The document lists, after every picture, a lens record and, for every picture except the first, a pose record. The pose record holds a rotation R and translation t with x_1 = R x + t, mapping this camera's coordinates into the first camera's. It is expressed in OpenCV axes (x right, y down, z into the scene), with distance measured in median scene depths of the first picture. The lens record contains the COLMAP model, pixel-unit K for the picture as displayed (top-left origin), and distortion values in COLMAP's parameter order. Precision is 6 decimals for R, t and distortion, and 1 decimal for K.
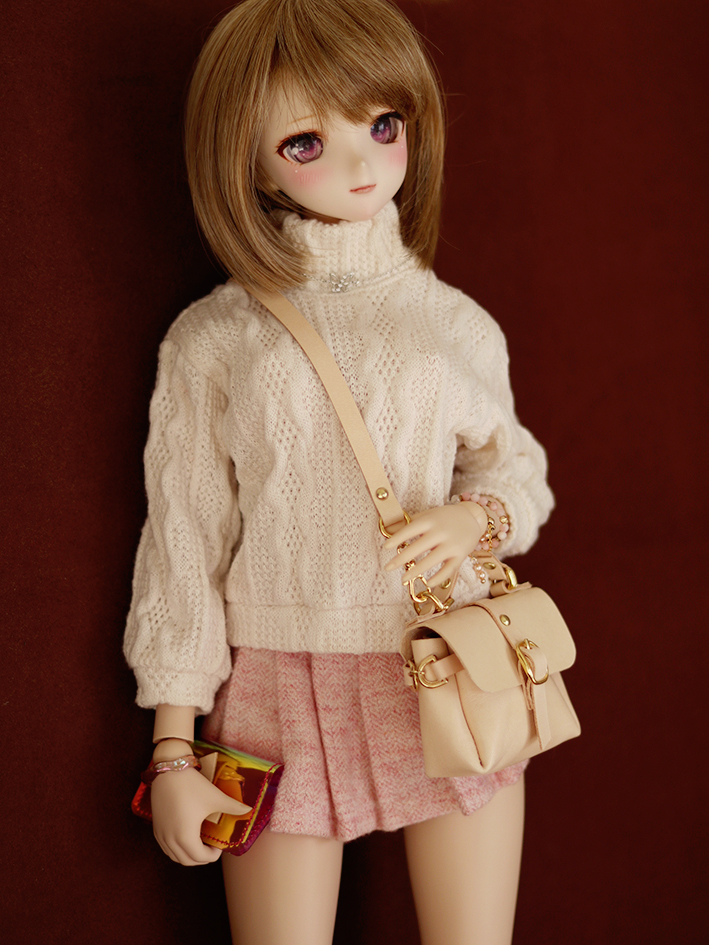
lens RADIAL K [[1849.9, 0, 354.5], [0, 1849.9, 472.5], [0, 0, 1]] dist [0.536746, -7.306759]
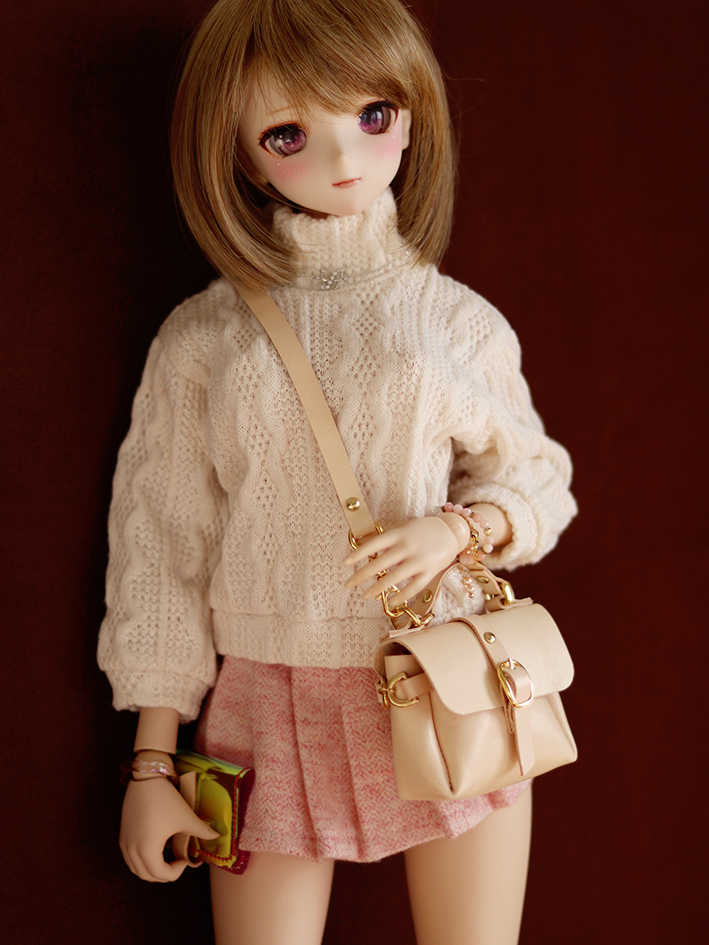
lens RADIAL K [[1849.9, 0, 354.5], [0, 1849.9, 472.5], [0, 0, 1]] dist [0.536746, -7.306759]
pose [[0.986085, 0.019016, -0.165150, 0.167984], [-0.013638, 0.999341, 0.033634, -0.035854], [0.165681, -0.030914, 0.985695, 0.055807]]
